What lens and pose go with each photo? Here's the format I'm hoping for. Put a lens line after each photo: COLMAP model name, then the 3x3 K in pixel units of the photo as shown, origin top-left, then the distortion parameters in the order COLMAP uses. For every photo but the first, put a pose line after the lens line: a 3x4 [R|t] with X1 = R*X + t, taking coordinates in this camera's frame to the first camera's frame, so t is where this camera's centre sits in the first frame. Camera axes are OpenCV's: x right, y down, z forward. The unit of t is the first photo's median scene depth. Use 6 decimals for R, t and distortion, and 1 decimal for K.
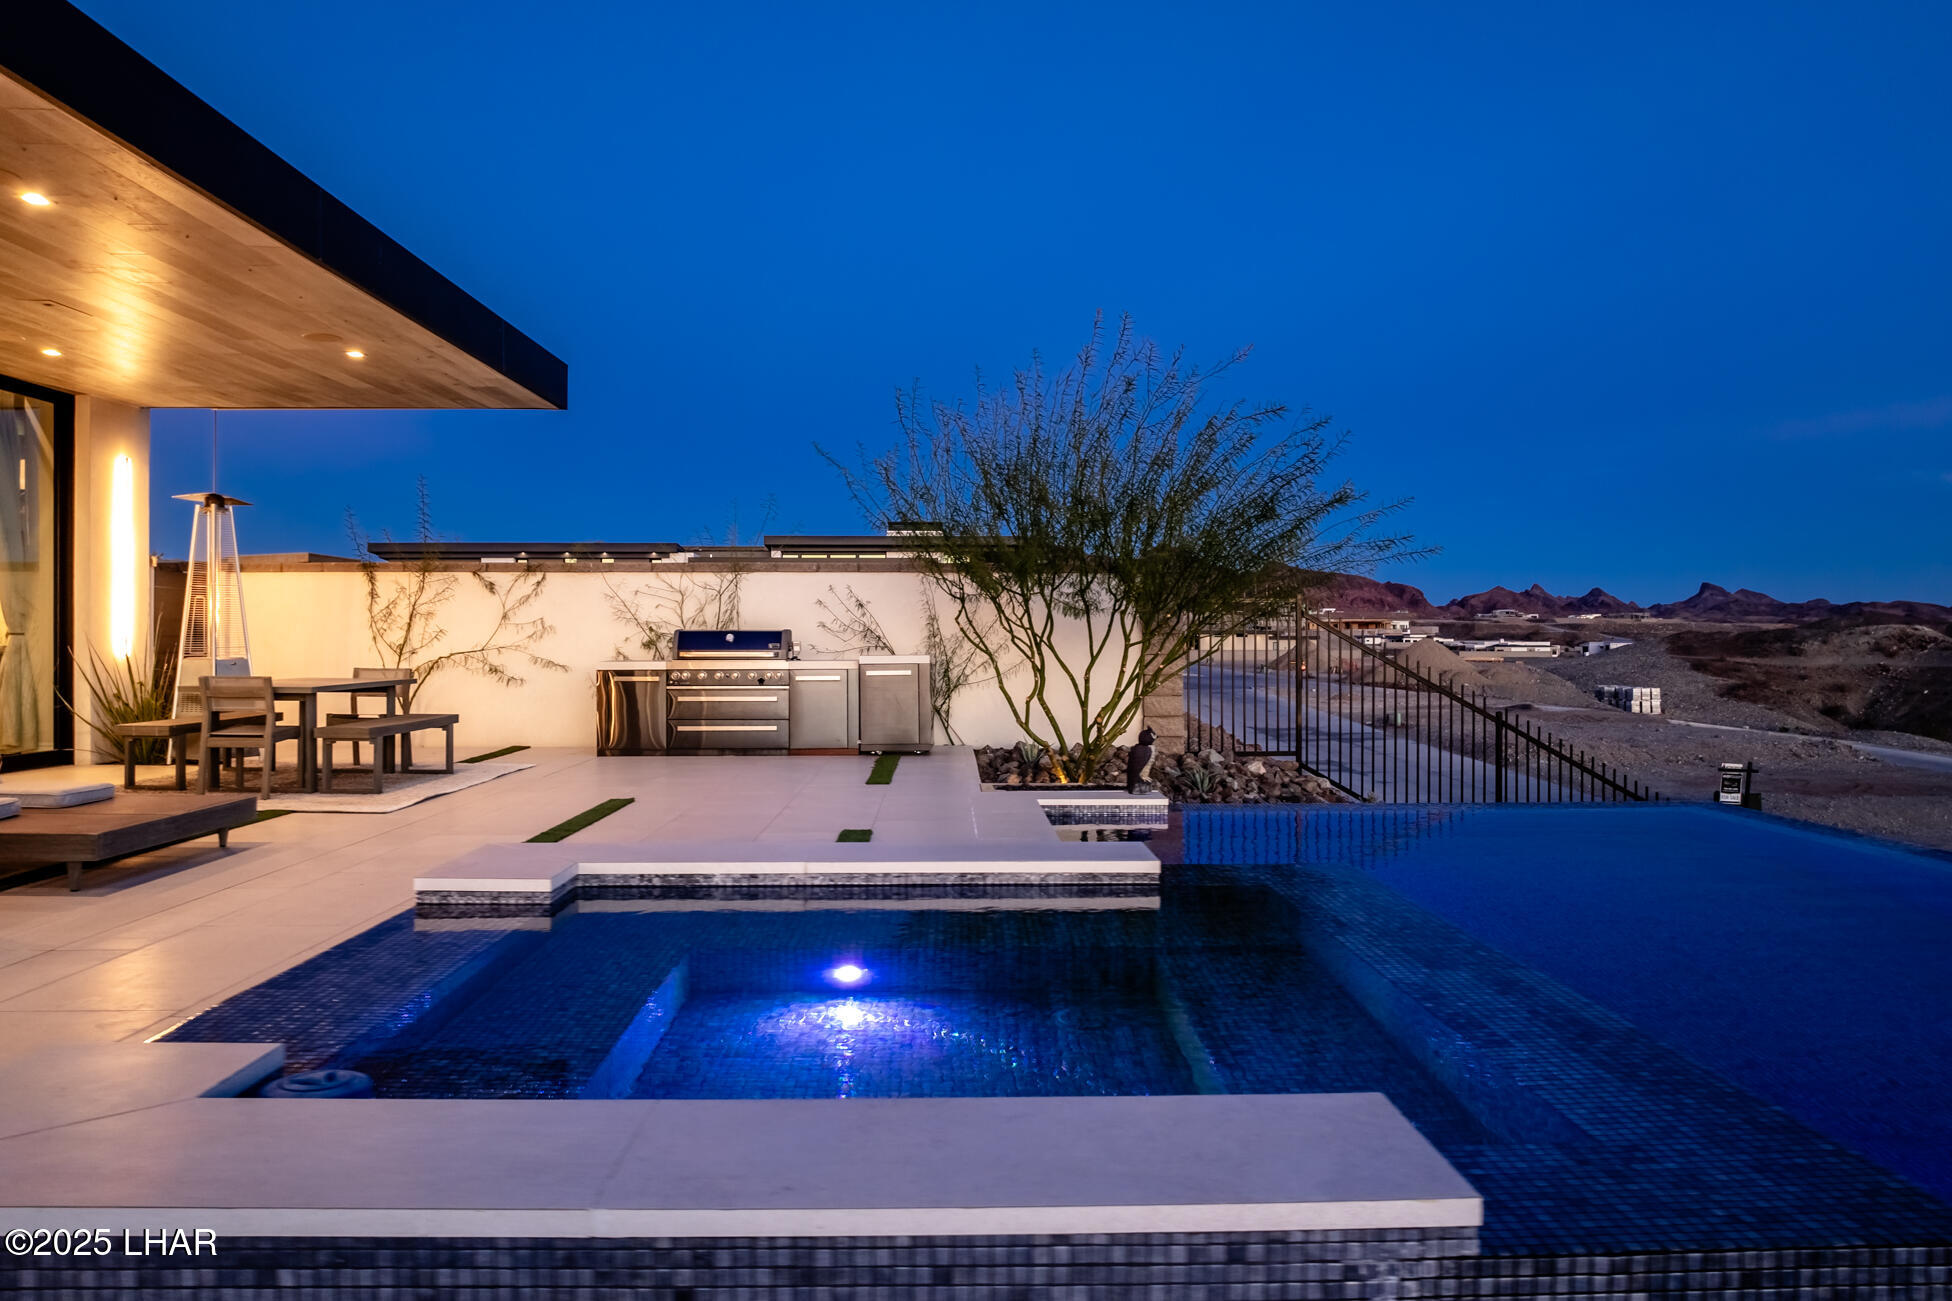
lens RADIAL K [[1372.6, 0, 974.7], [0, 1372.6, 641.1], [0, 0, 1]] dist [-0.045903, 0.012105]
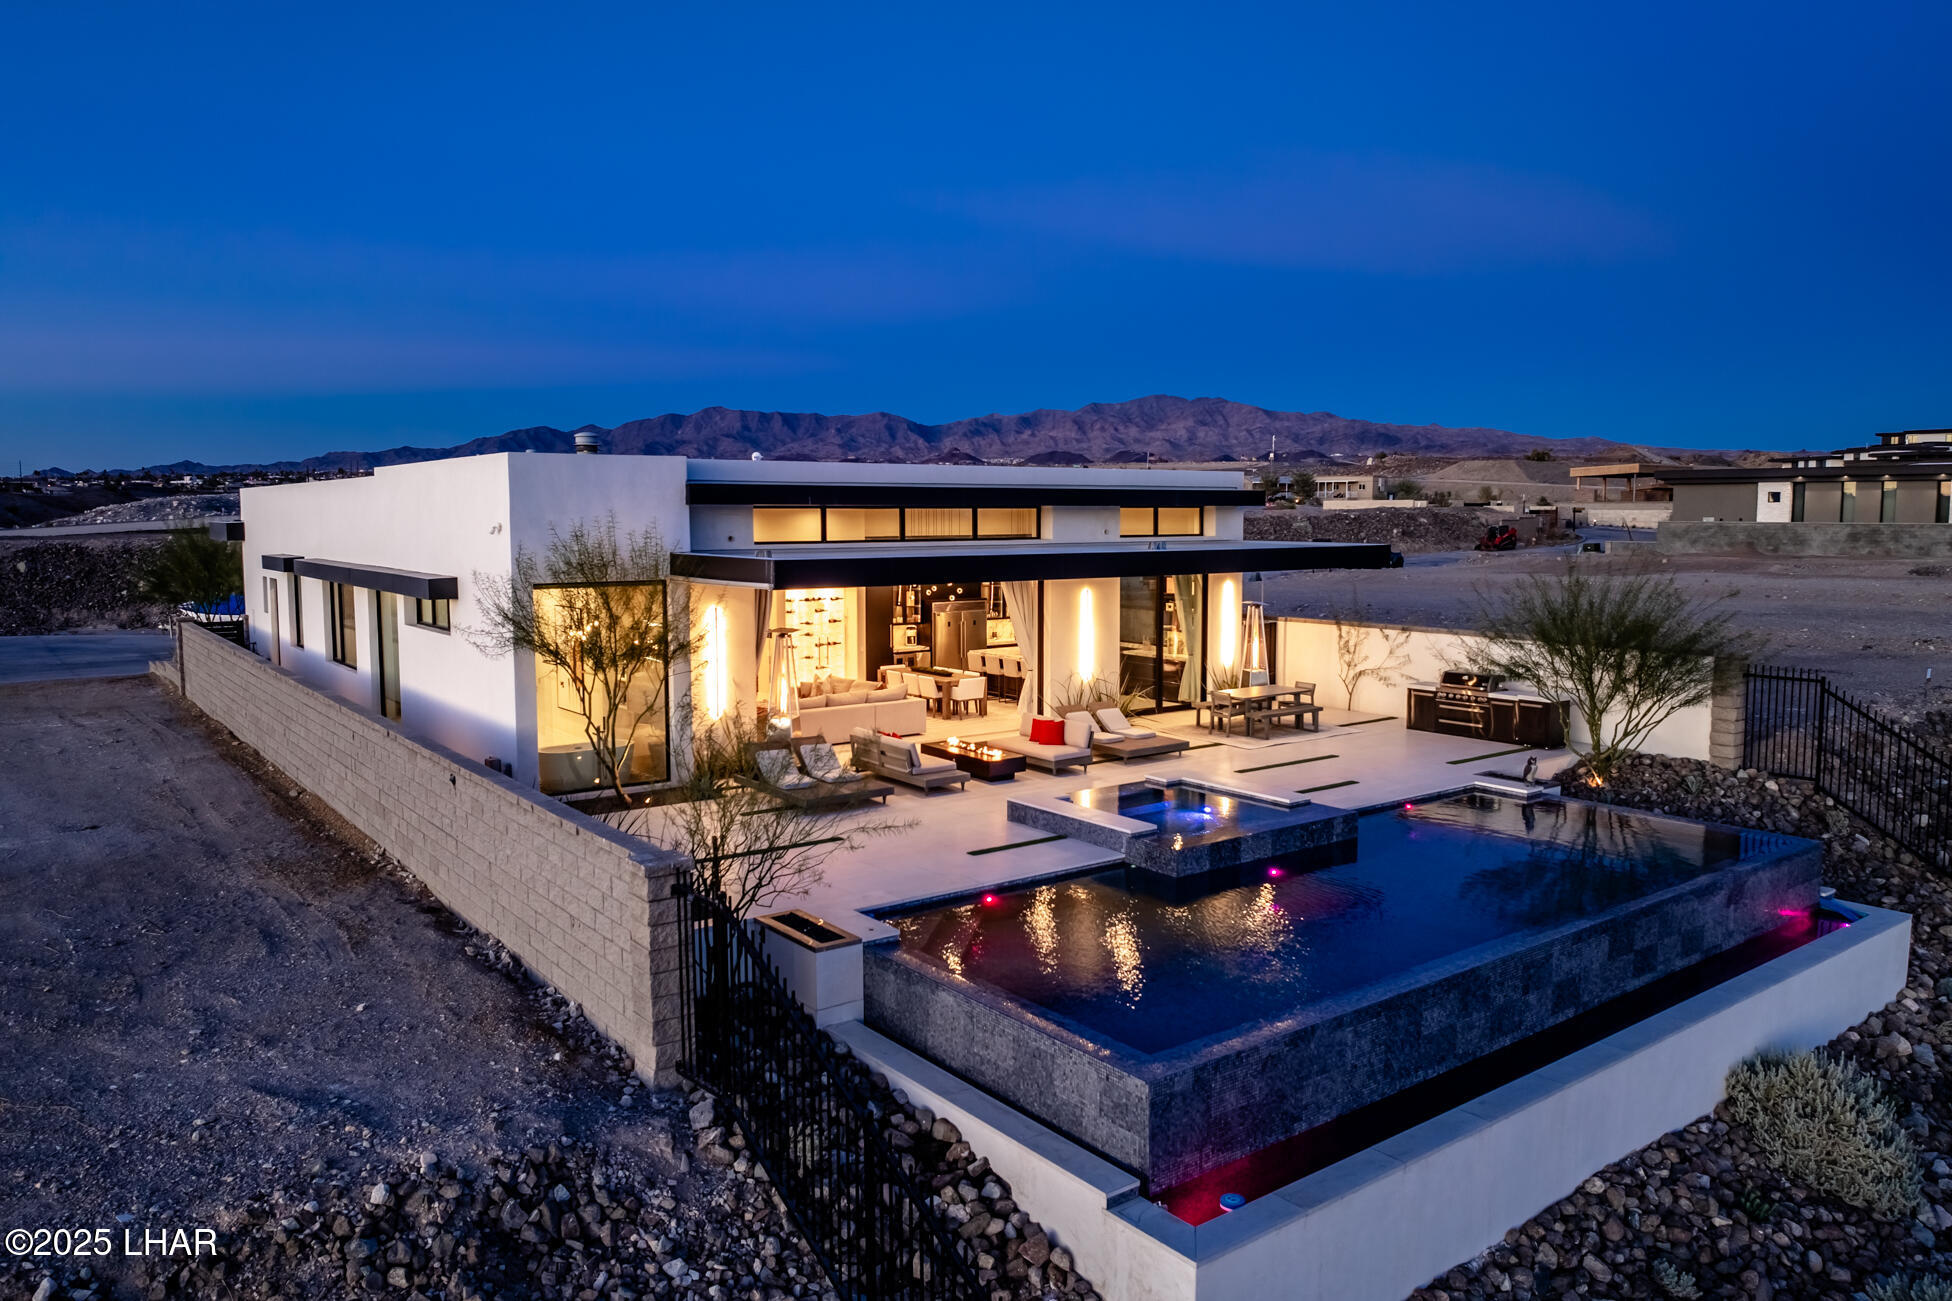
lens RADIAL K [[1372.6, 0, 993.8], [0, 1372.6, 655.7], [0, 0, 1]] dist [-0.045903, 0.012105]
pose [[0.586879, 0.081550, -0.805557, 0.927620], [0.000842, 0.994853, 0.101327, -0.216116], [0.809674, -0.060145, 0.583790, -0.641614]]
